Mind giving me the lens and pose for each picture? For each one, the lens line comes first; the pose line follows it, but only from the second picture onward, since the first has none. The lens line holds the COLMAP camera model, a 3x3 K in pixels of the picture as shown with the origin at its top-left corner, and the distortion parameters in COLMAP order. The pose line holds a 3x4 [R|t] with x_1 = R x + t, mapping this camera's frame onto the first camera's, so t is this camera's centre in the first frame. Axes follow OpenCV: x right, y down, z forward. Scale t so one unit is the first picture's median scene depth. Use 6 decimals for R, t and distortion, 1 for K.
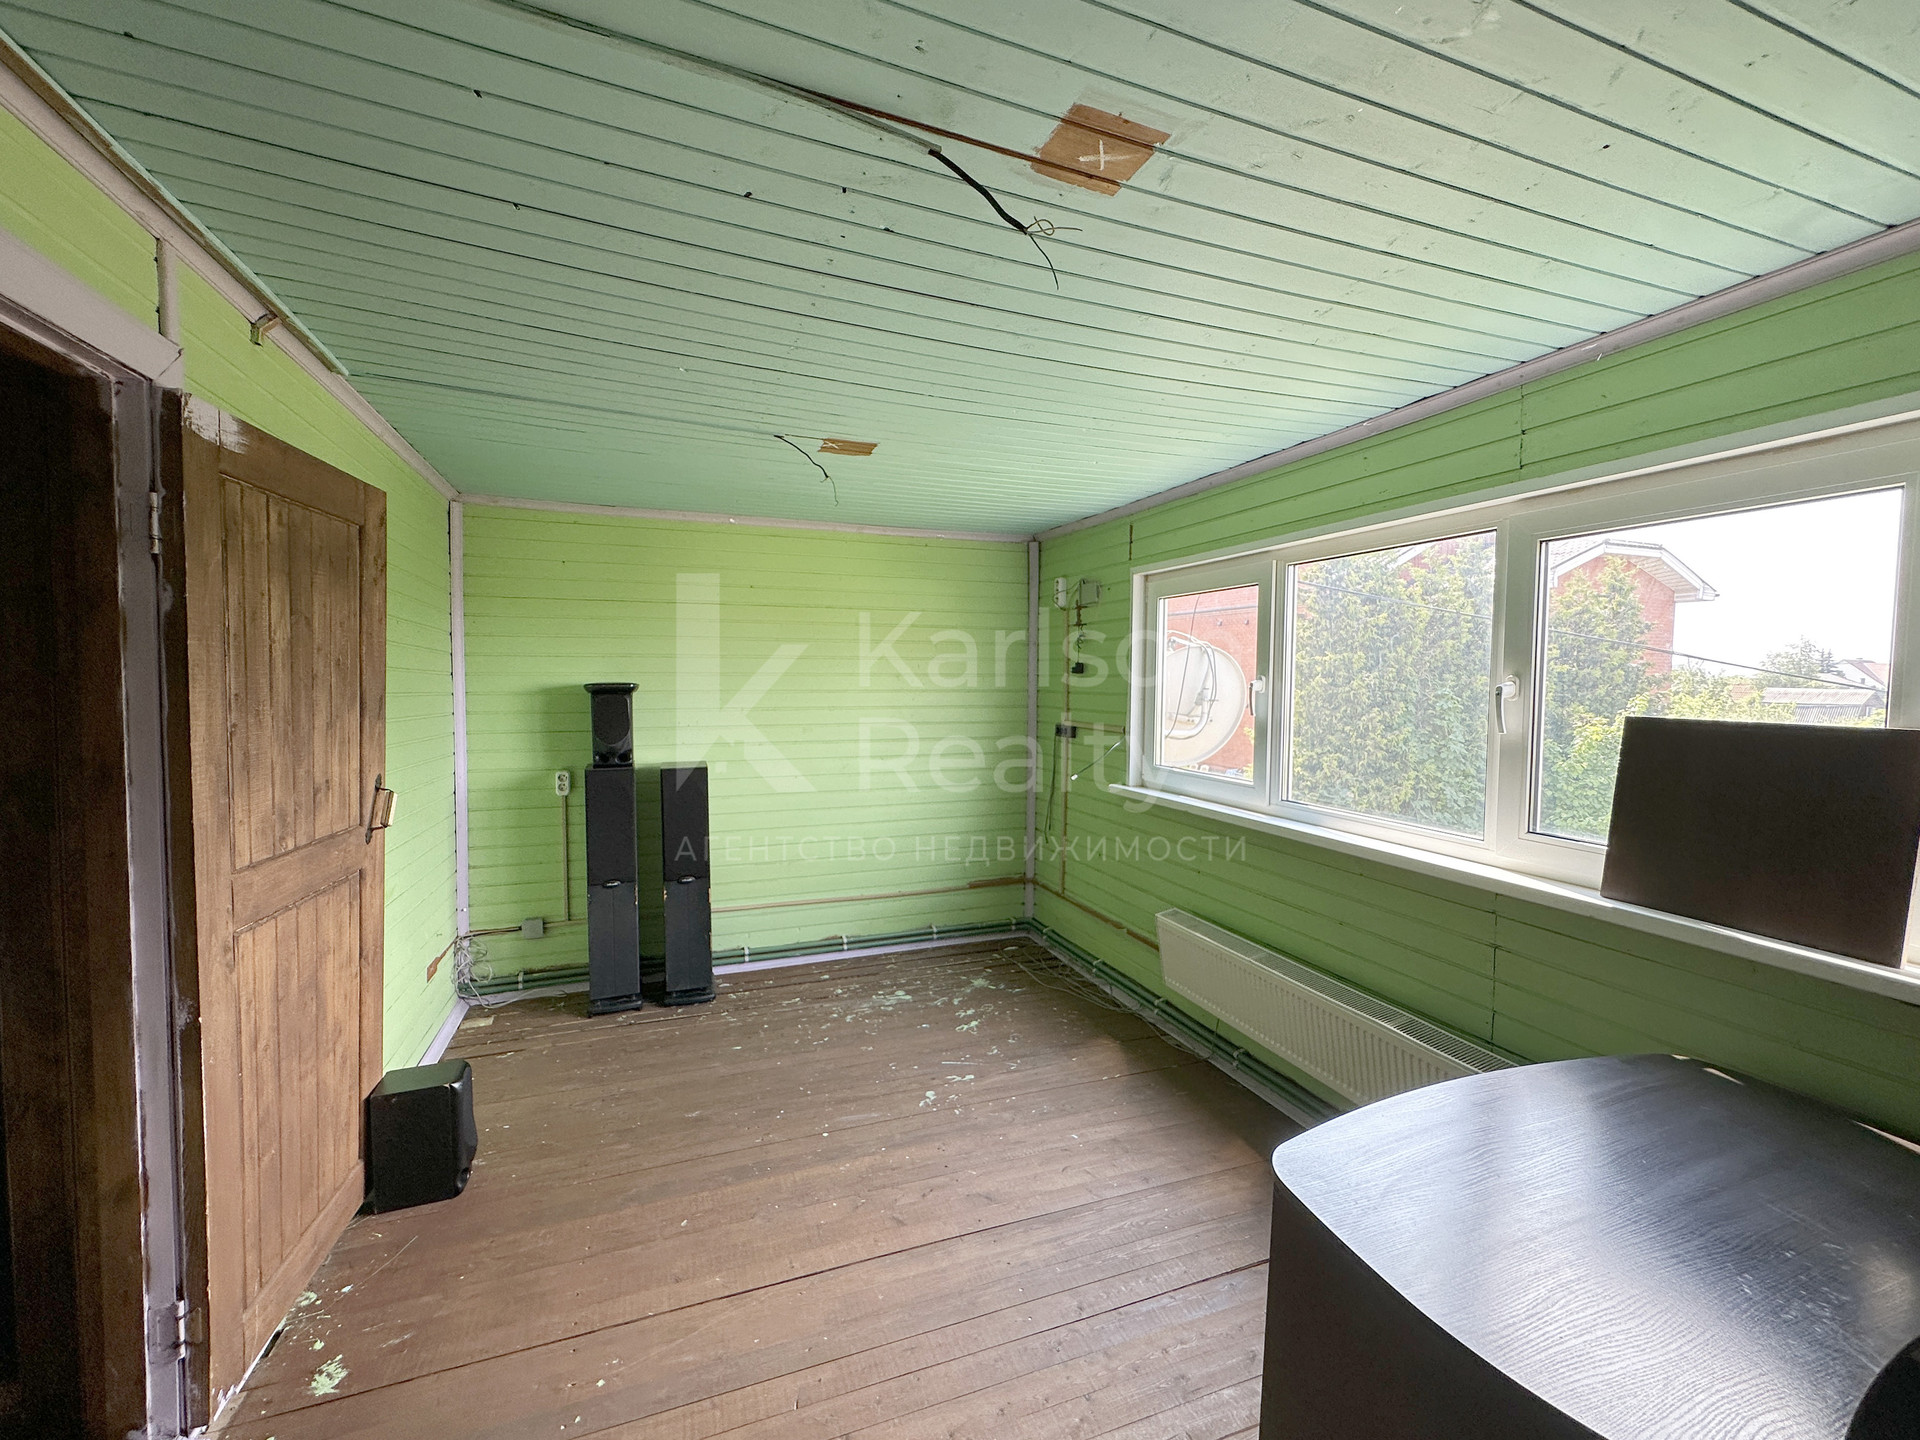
lens RADIAL K [[774.7, 0, 948.4], [0, 774.7, 713.3], [0, 0, 1]] dist [0.000793, 0.000232]
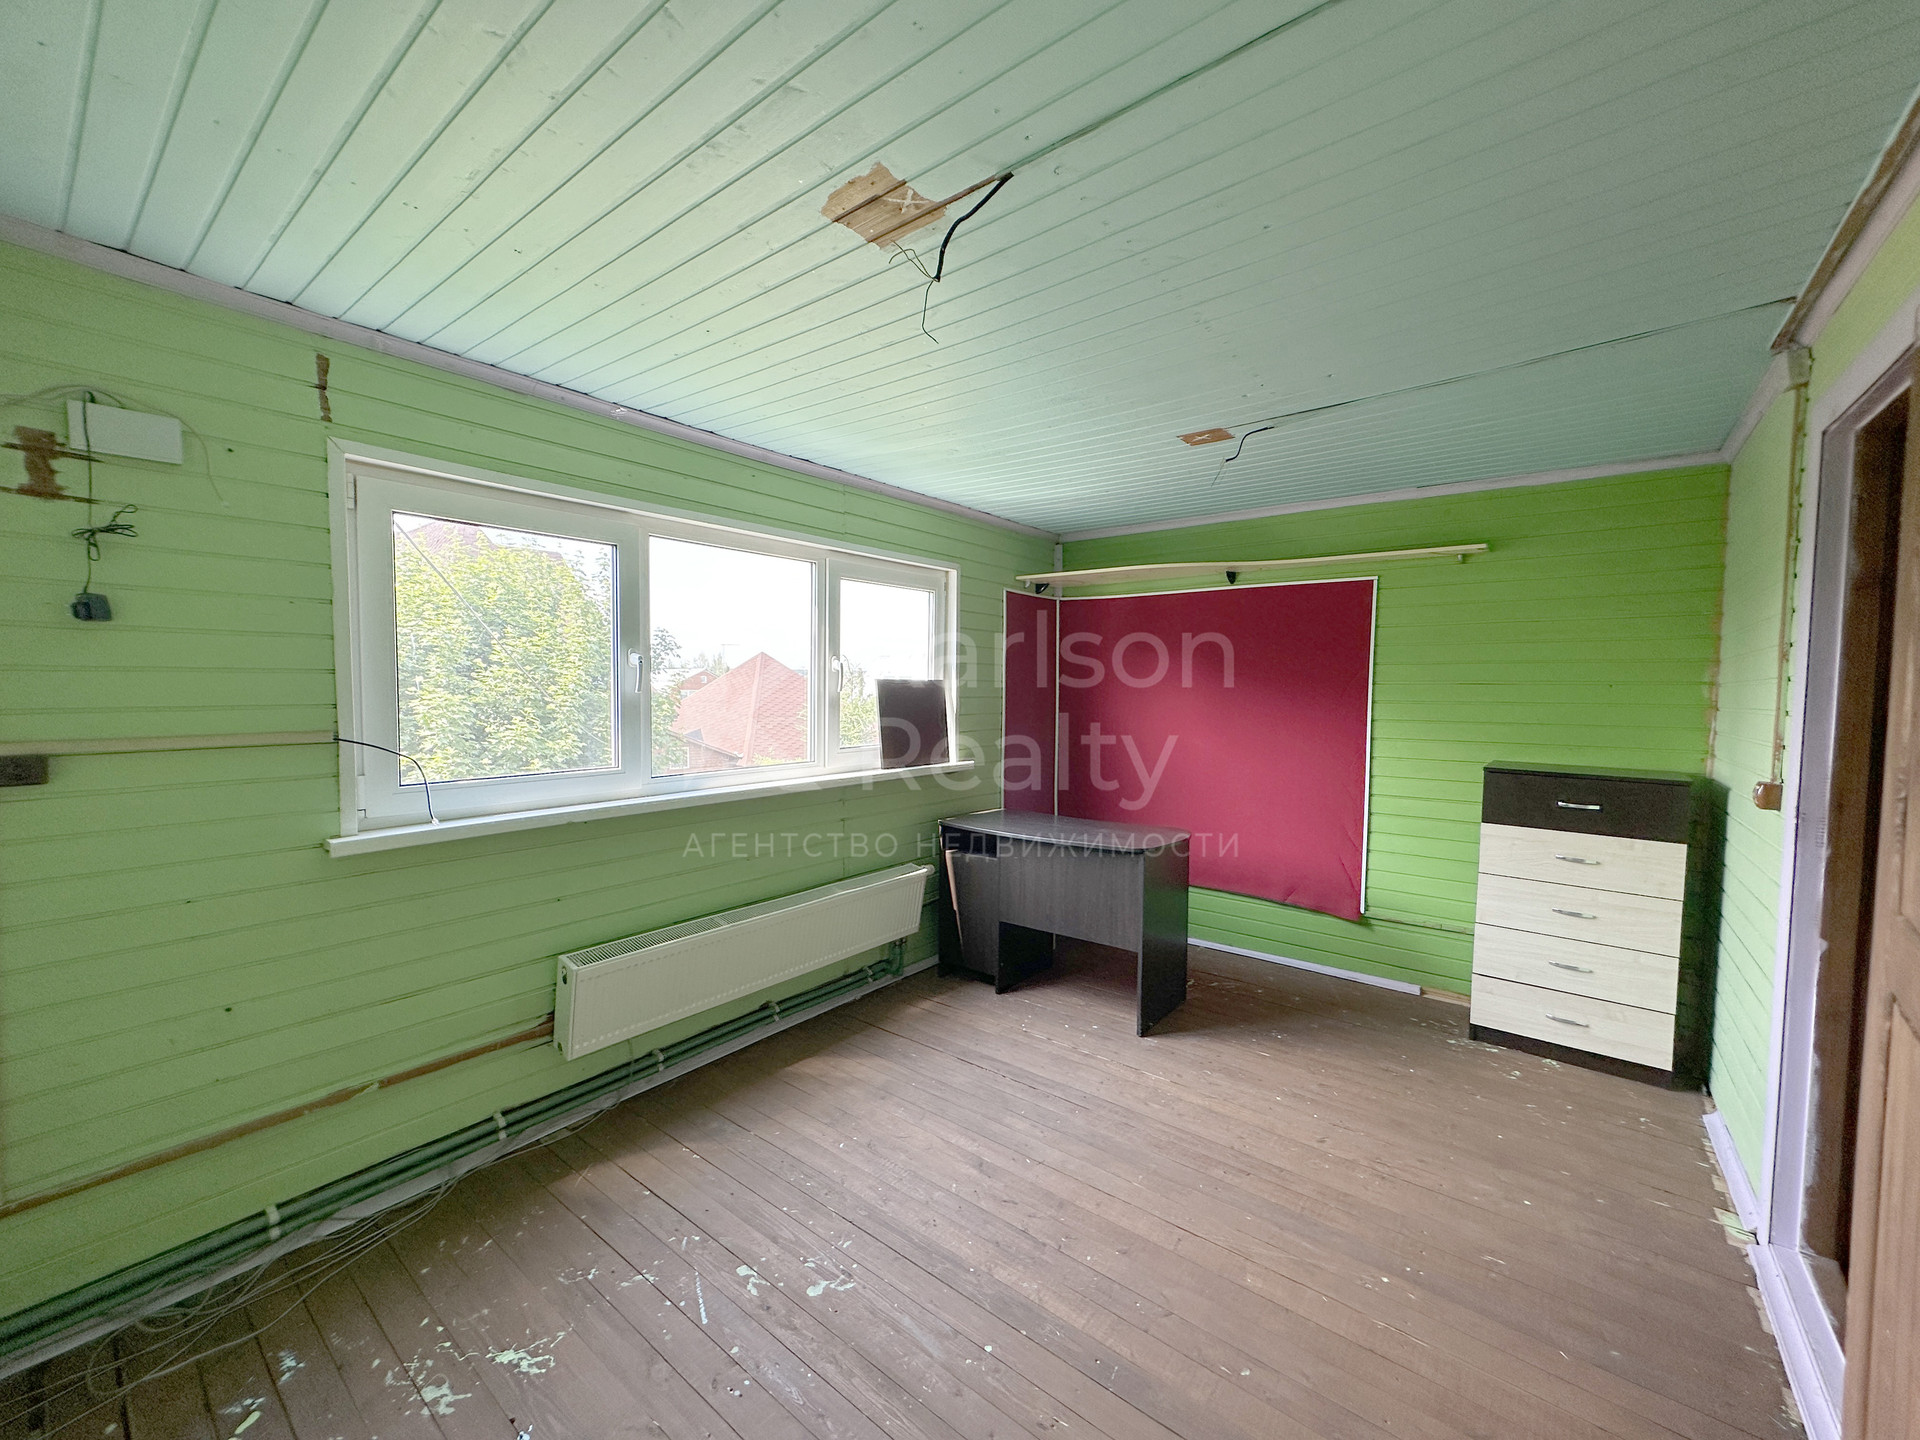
lens RADIAL K [[774.7, 0, 949.7], [0, 774.7, 720.3], [0, 0, 1]] dist [0.000793, 0.000232]
pose [[-0.512231, -0.054067, 0.857144, -0.554659], [0.028425, 0.996403, 0.079837, -0.024839], [-0.858377, 0.065260, -0.508851, 1.099785]]
